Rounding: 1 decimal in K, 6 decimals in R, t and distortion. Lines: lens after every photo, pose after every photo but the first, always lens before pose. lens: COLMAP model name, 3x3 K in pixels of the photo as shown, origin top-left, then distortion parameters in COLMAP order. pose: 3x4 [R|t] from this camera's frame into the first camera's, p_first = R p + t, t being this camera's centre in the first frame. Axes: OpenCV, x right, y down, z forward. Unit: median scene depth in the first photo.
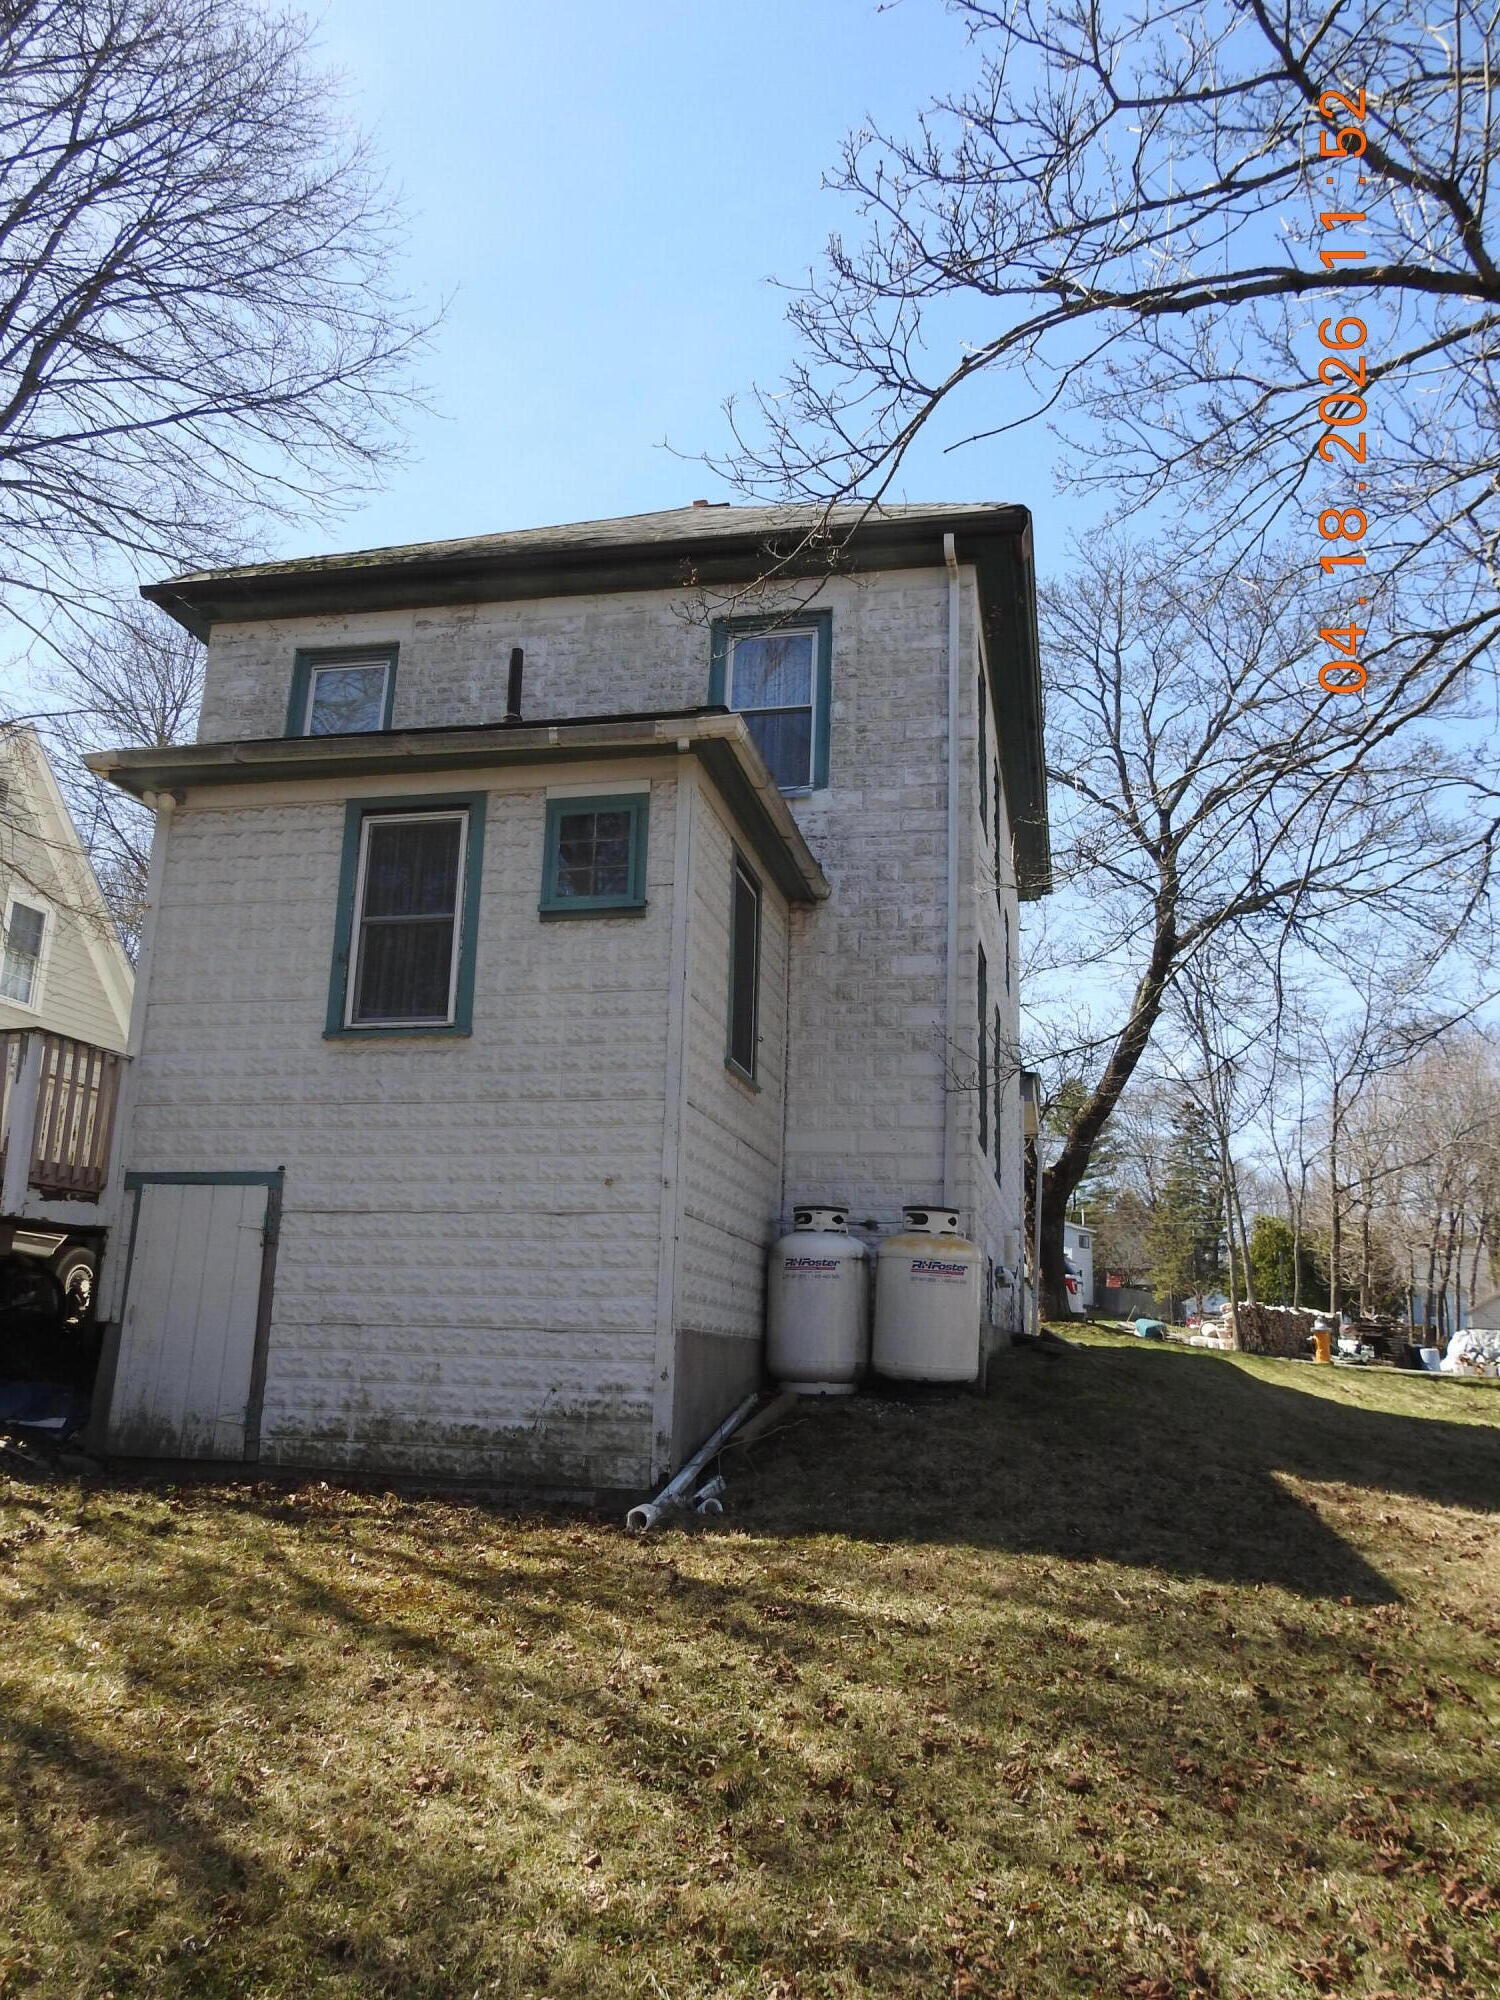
lens RADIAL K [[1421.8, 0, 749.4], [0, 1421.8, 1004.4], [0, 0, 1]] dist [0.002835, 0.003988]
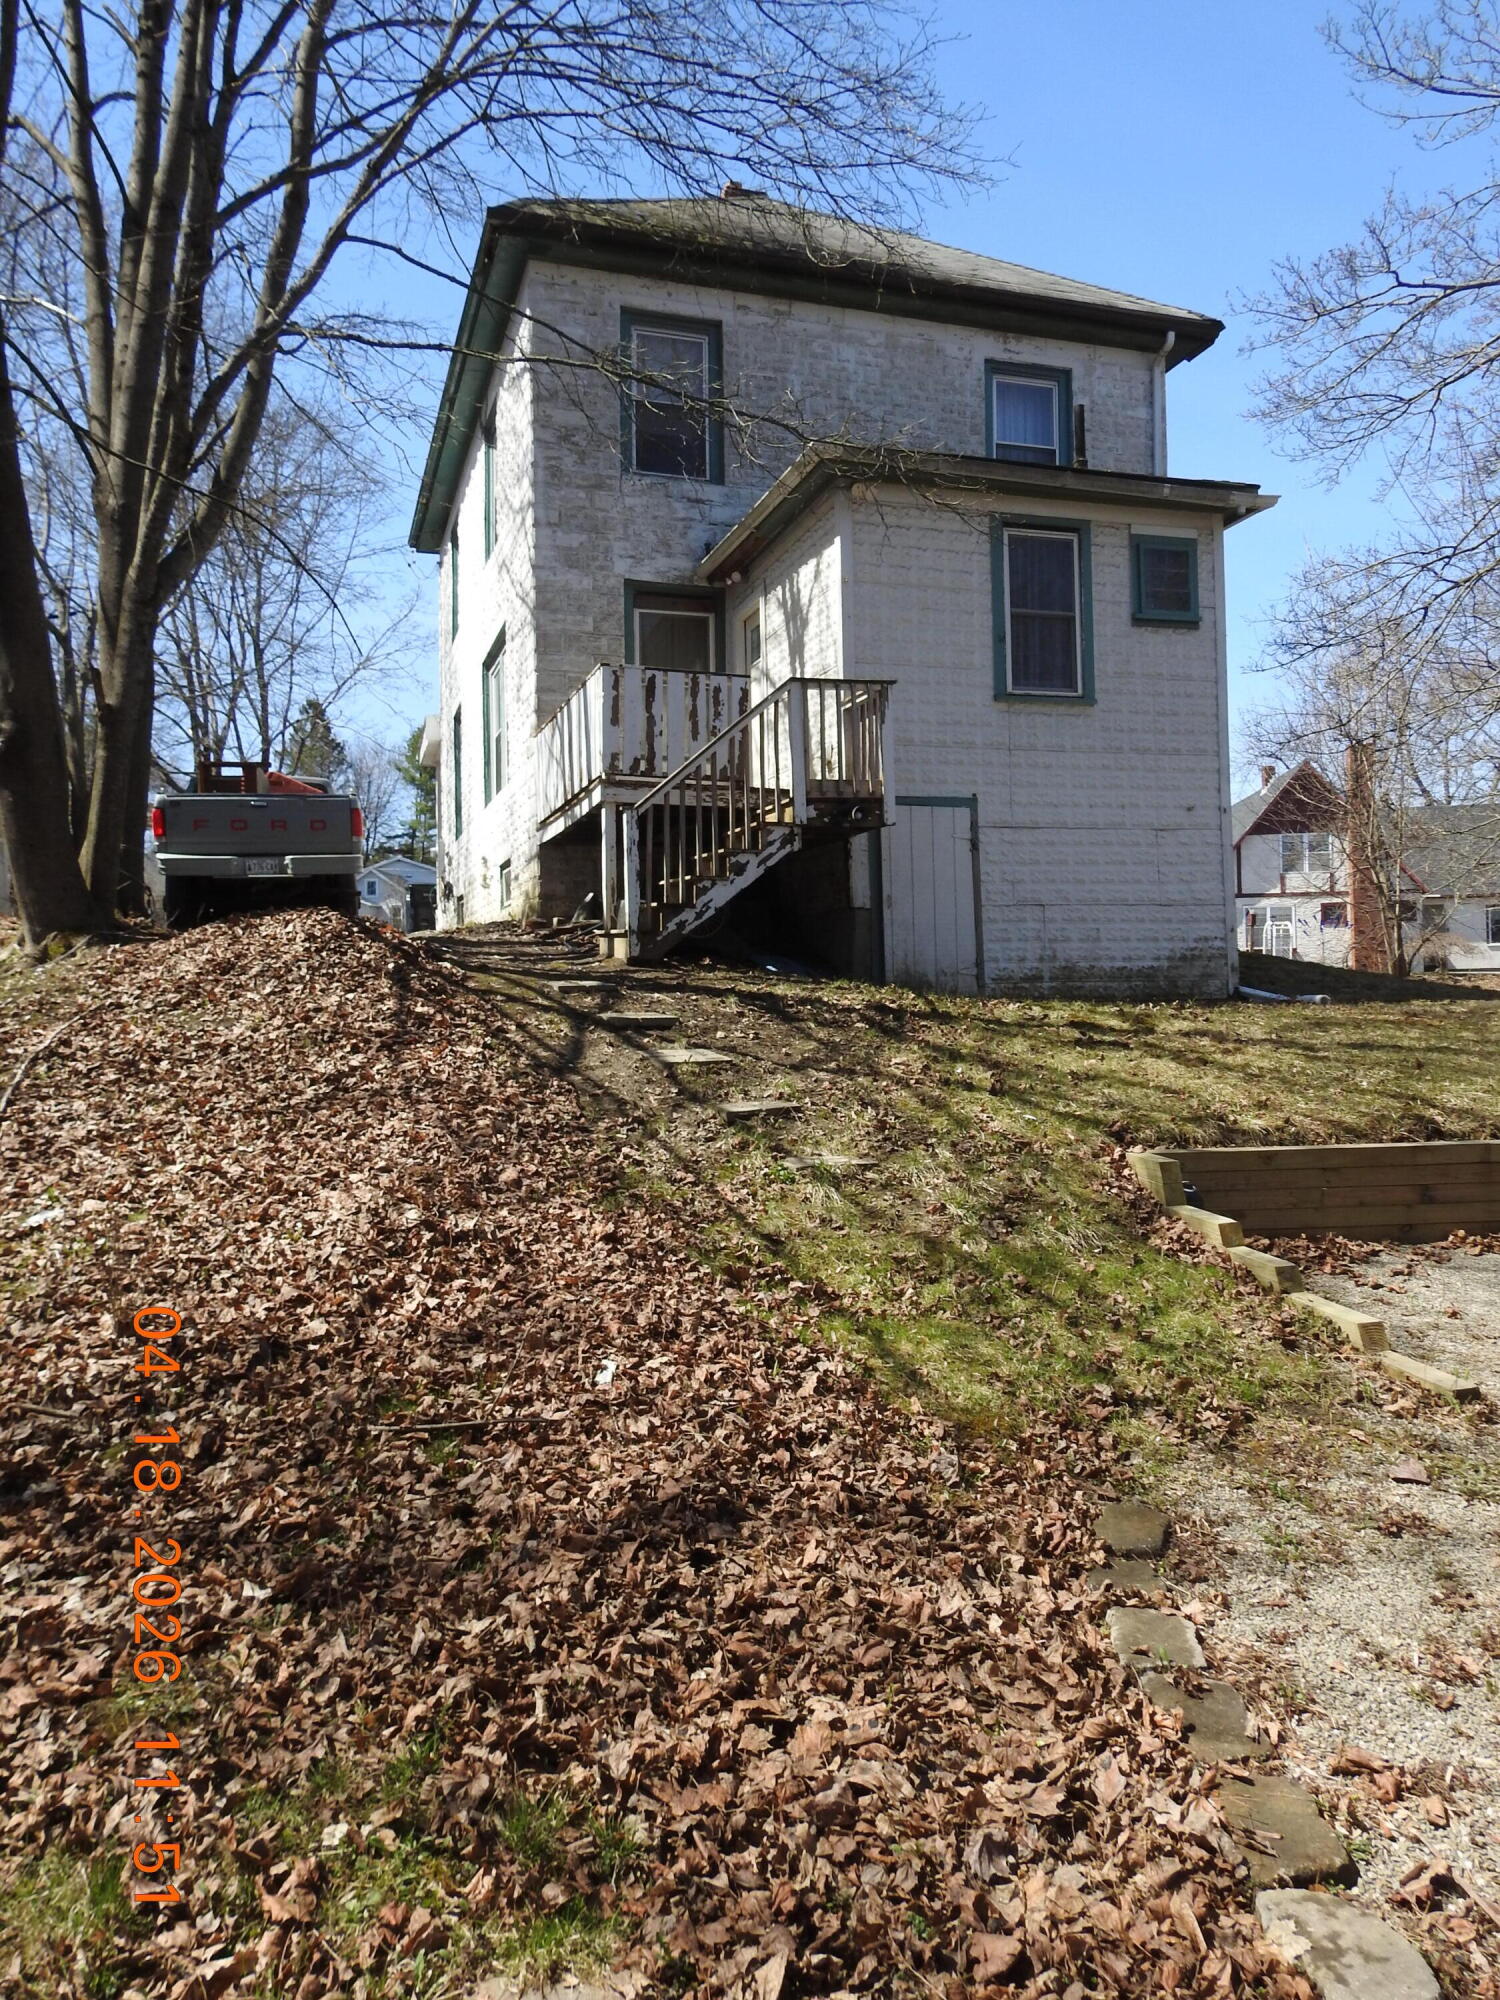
lens RADIAL K [[1421.8, 0, 751.8], [0, 1421.8, 995.7], [0, 0, 1]] dist [0.002835, 0.003988]
pose [[0.863359, -0.046332, 0.502458, -1.208393], [-0.073314, 0.973691, 0.215758, 0.023394], [-0.499236, -0.223114, 0.837248, -0.082689]]
